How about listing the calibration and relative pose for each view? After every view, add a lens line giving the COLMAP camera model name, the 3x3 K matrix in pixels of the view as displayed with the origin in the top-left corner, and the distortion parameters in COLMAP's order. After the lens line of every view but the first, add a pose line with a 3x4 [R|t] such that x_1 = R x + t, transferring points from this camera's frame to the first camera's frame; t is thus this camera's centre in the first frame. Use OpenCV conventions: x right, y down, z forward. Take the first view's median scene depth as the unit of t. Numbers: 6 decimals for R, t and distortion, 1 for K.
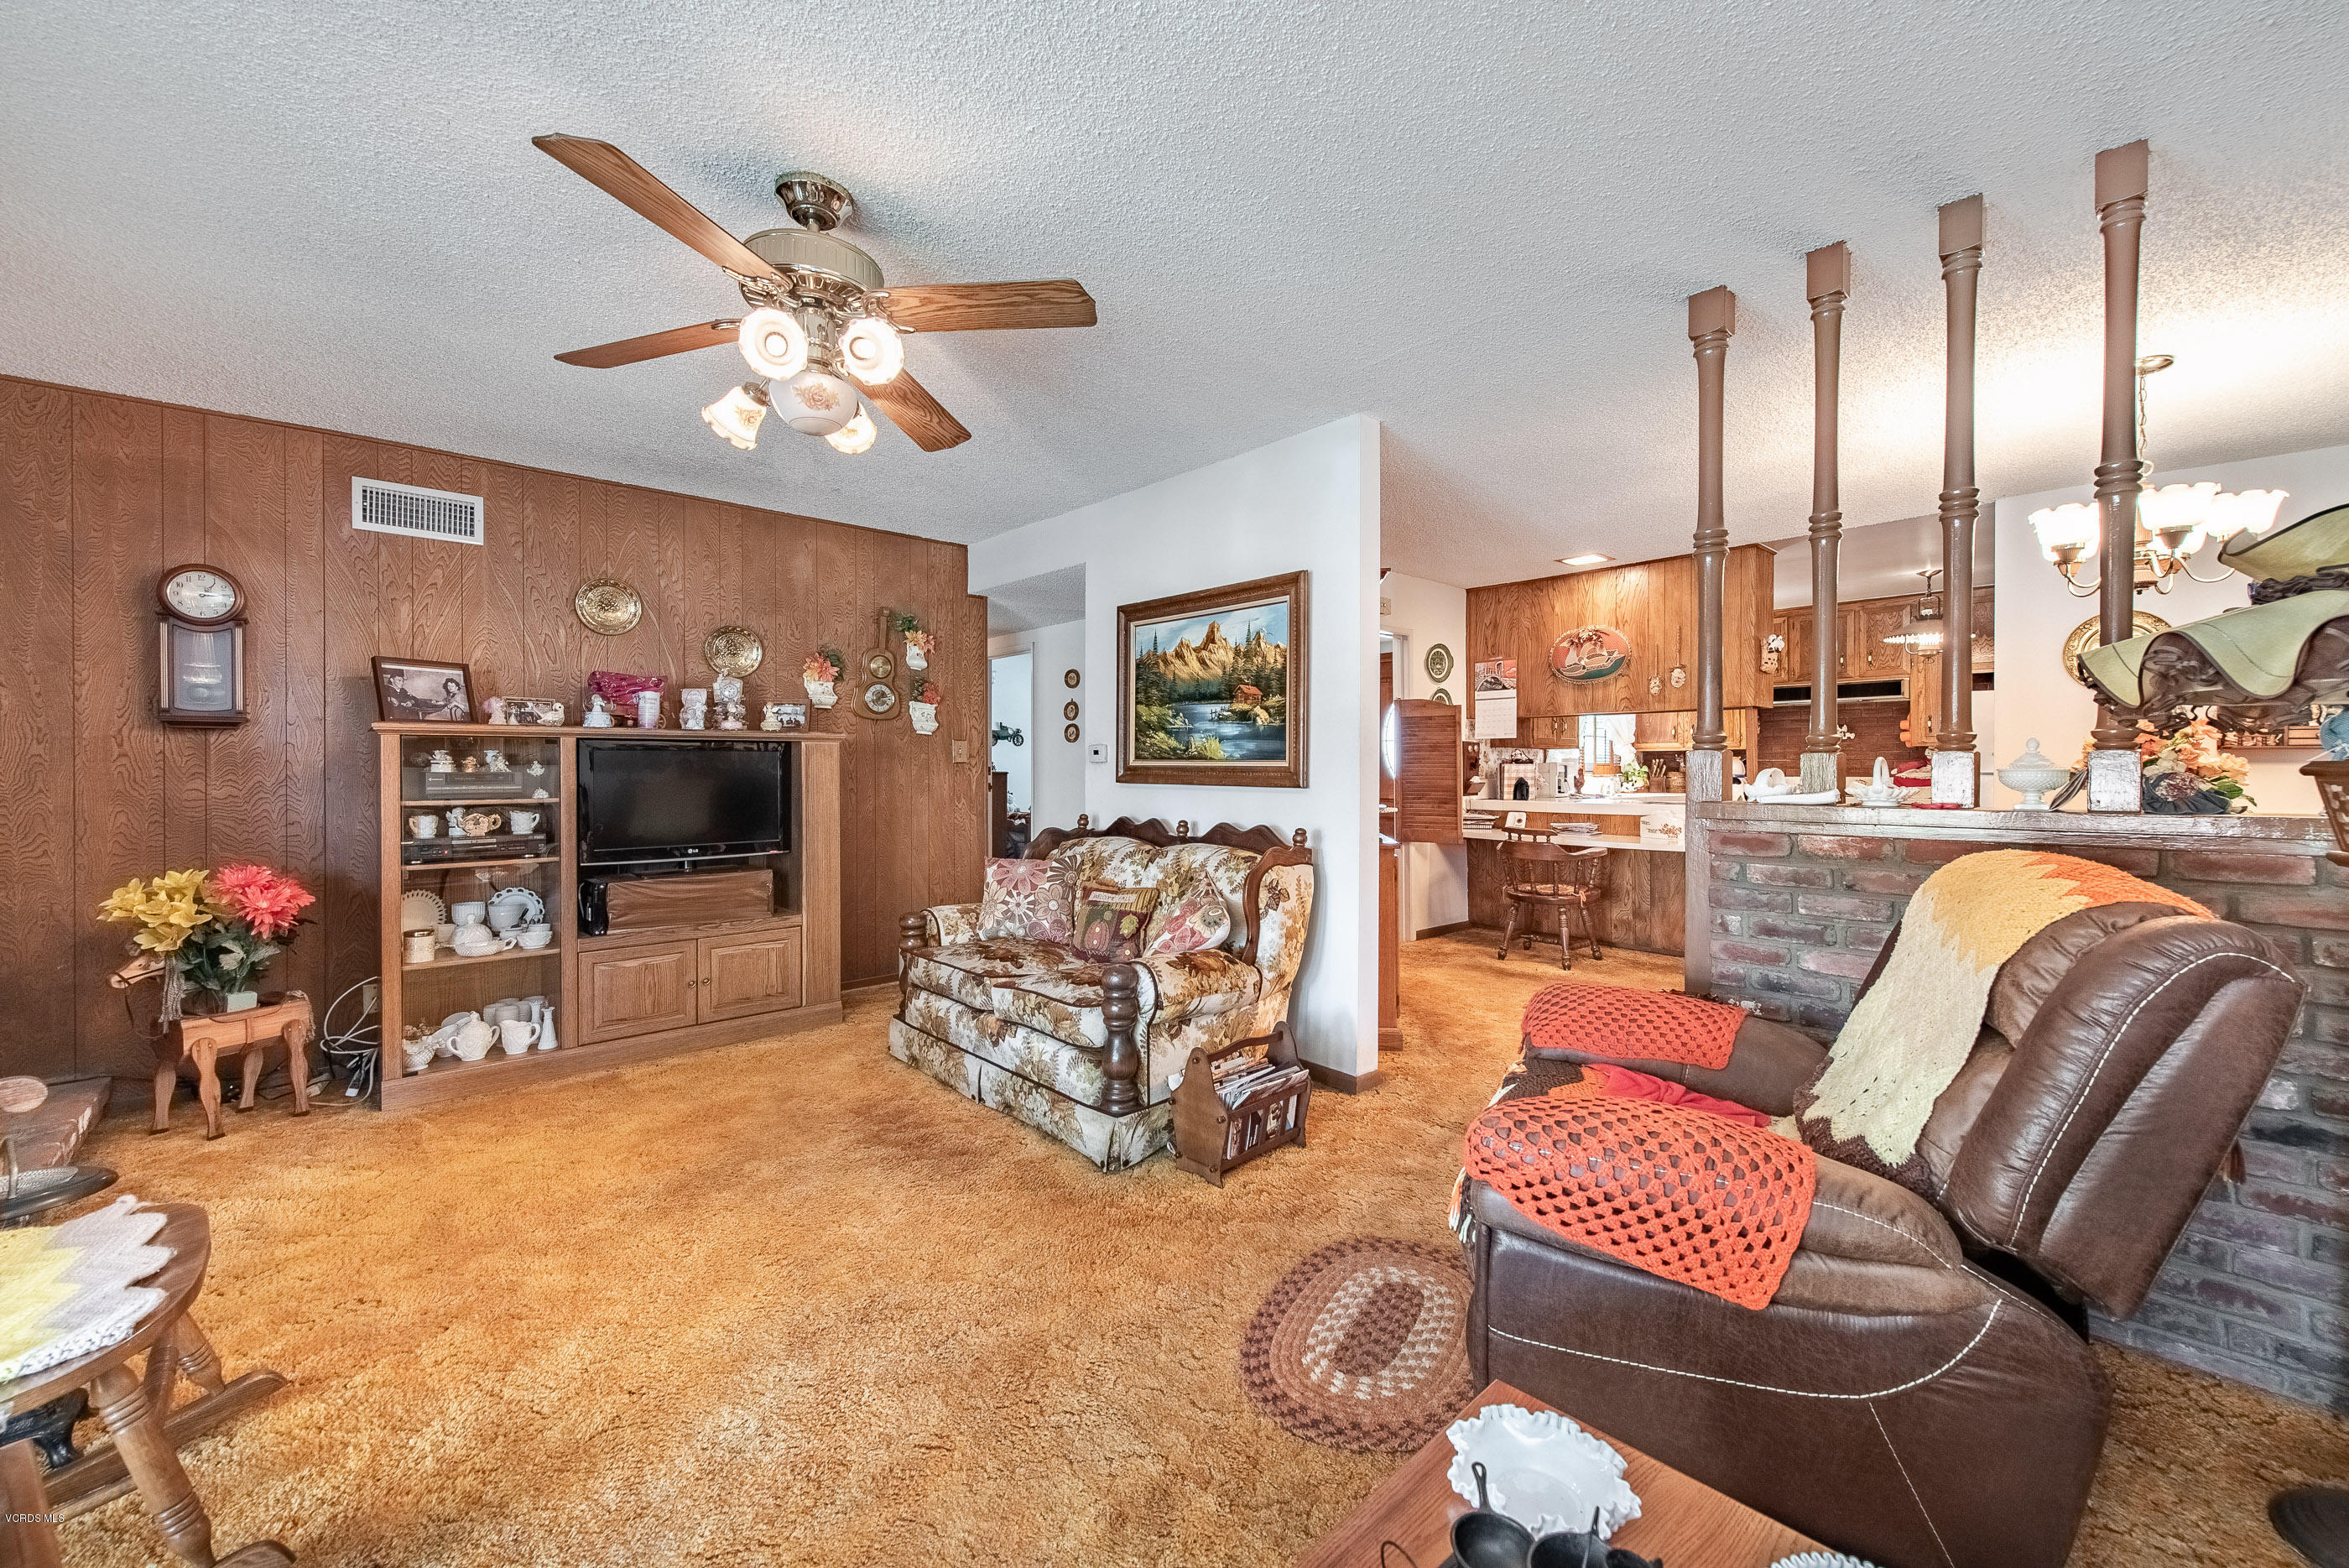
lens RADIAL K [[957.2, 0, 1172.8], [0, 957.2, 768.2], [0, 0, 1]] dist [0.009897, -0.005219]
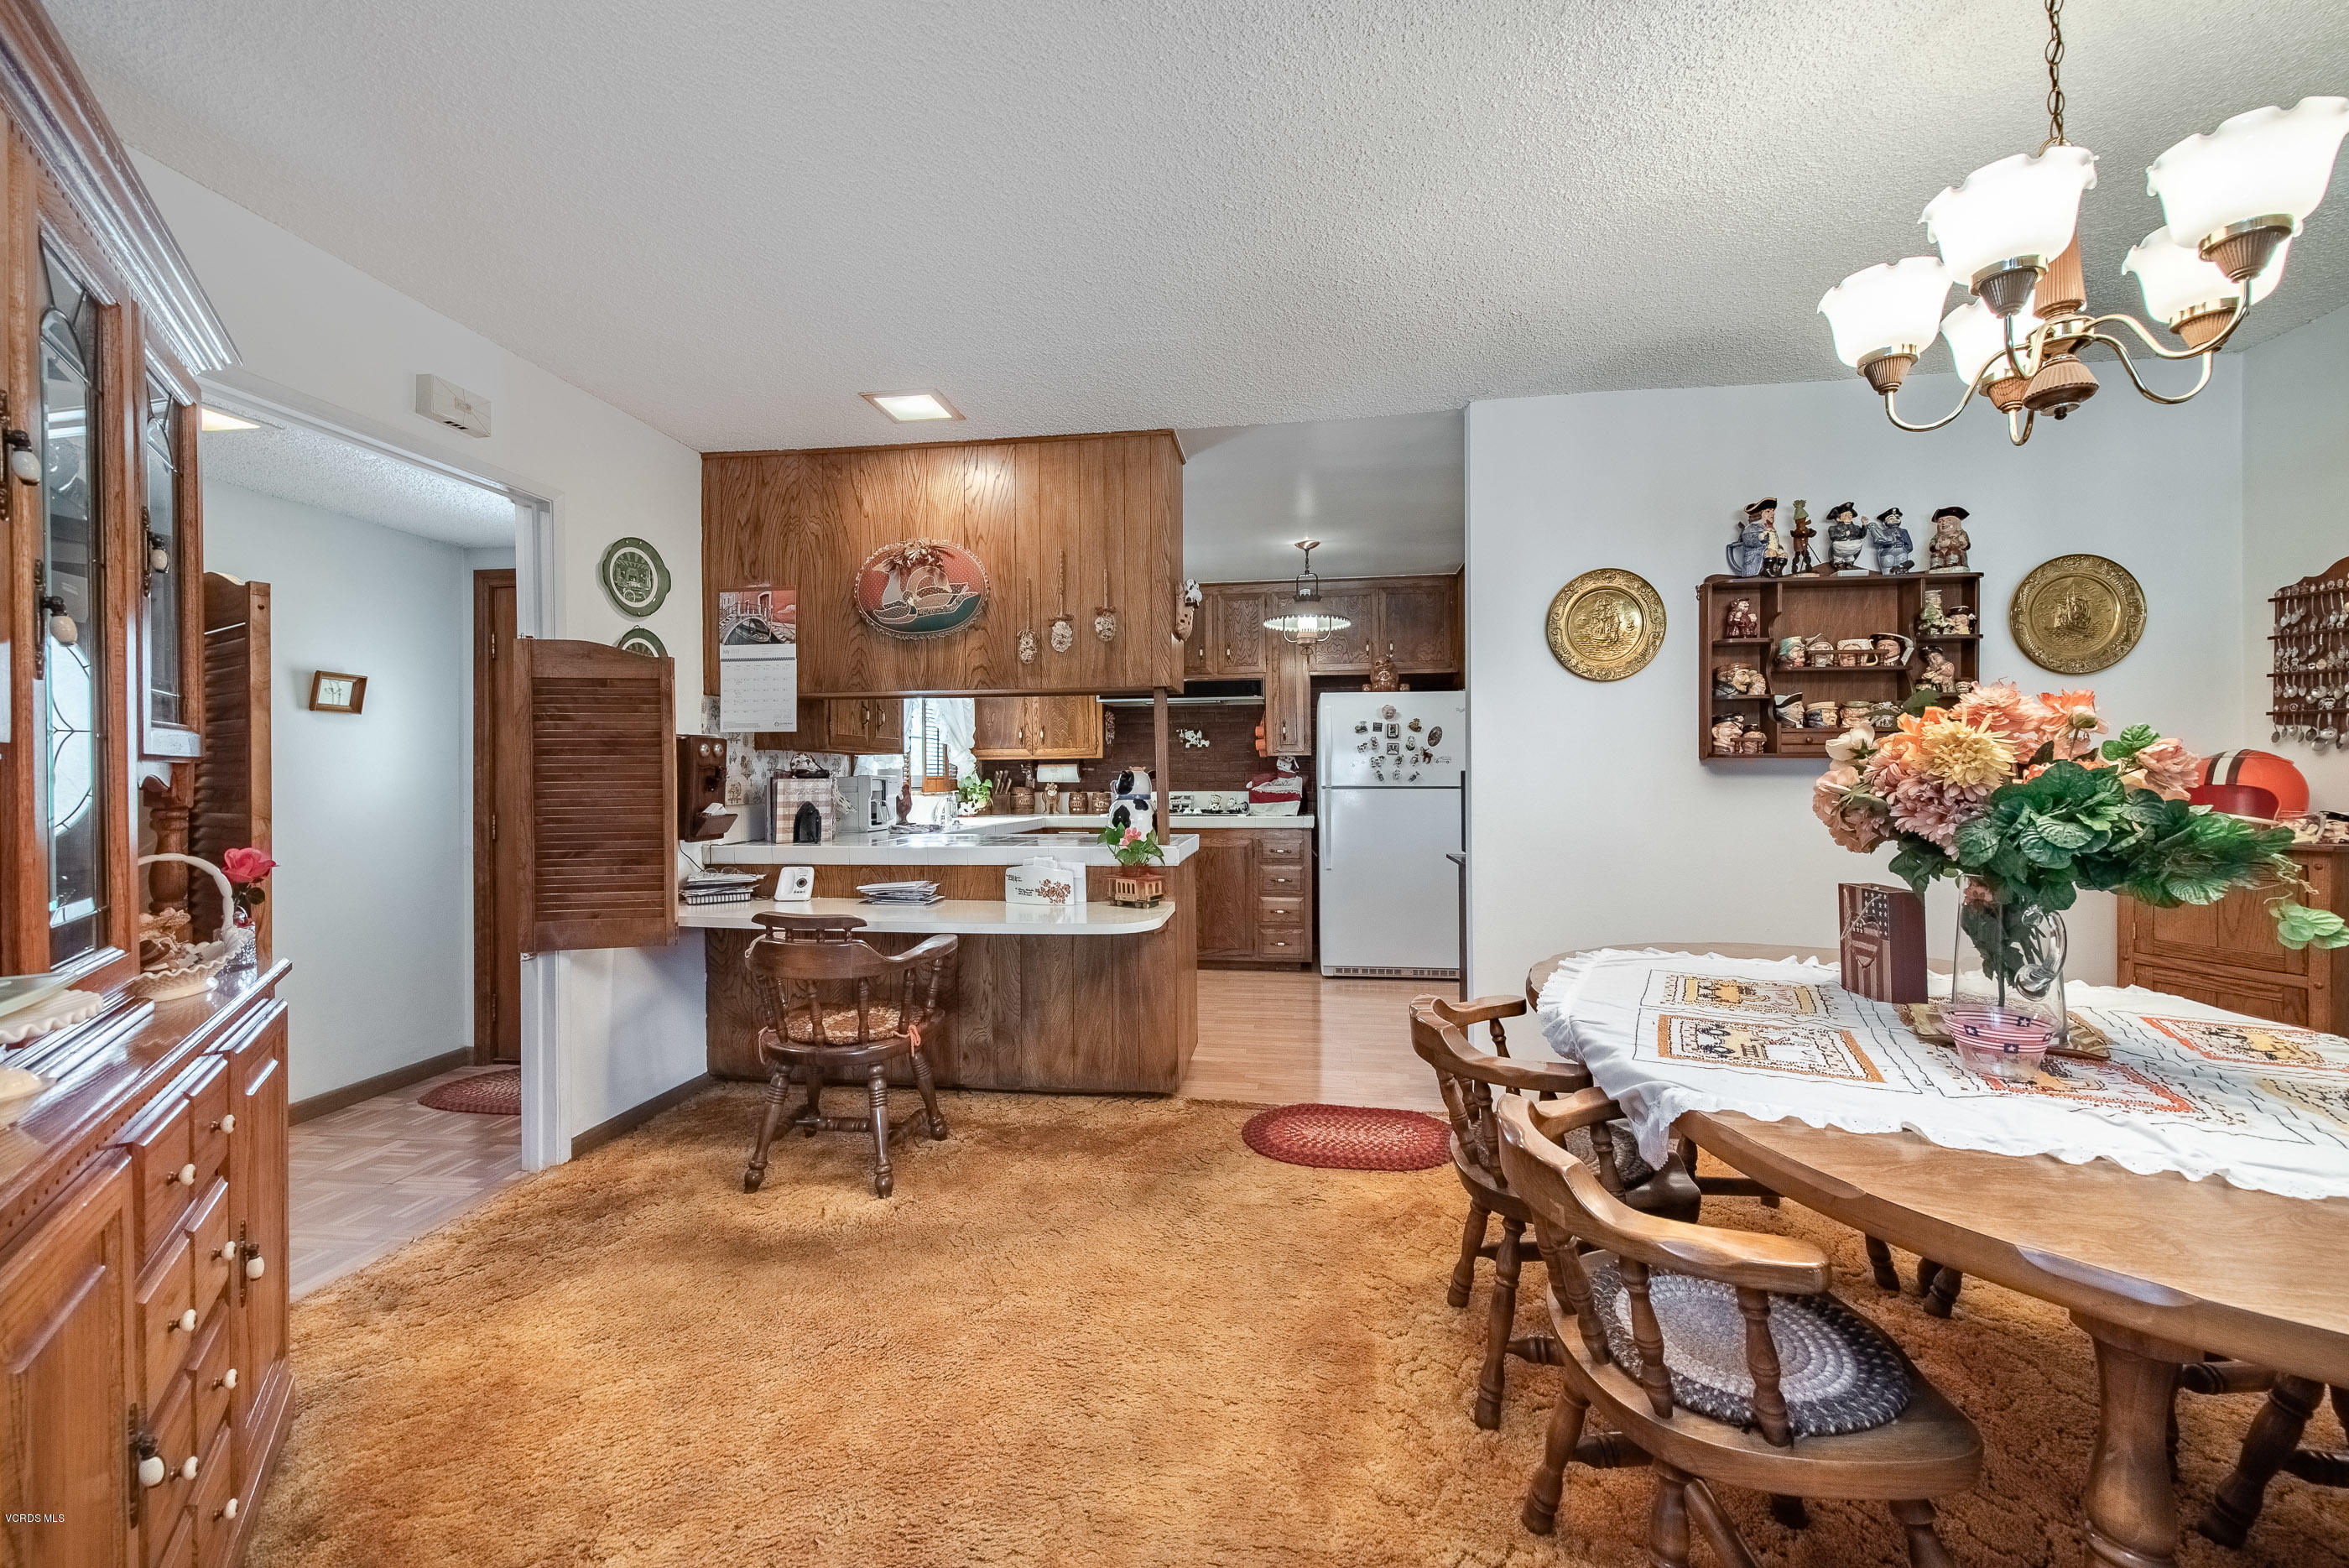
lens RADIAL K [[957.2, 0, 1172.6], [0, 957.2, 775.0], [0, 0, 1]] dist [0.009897, -0.005219]
pose [[0.777090, -0.001979, 0.629386, 0.182780], [0.004556, 0.999987, -0.002481, -0.004374], [-0.629373, 0.004796, 0.777089, 0.442950]]
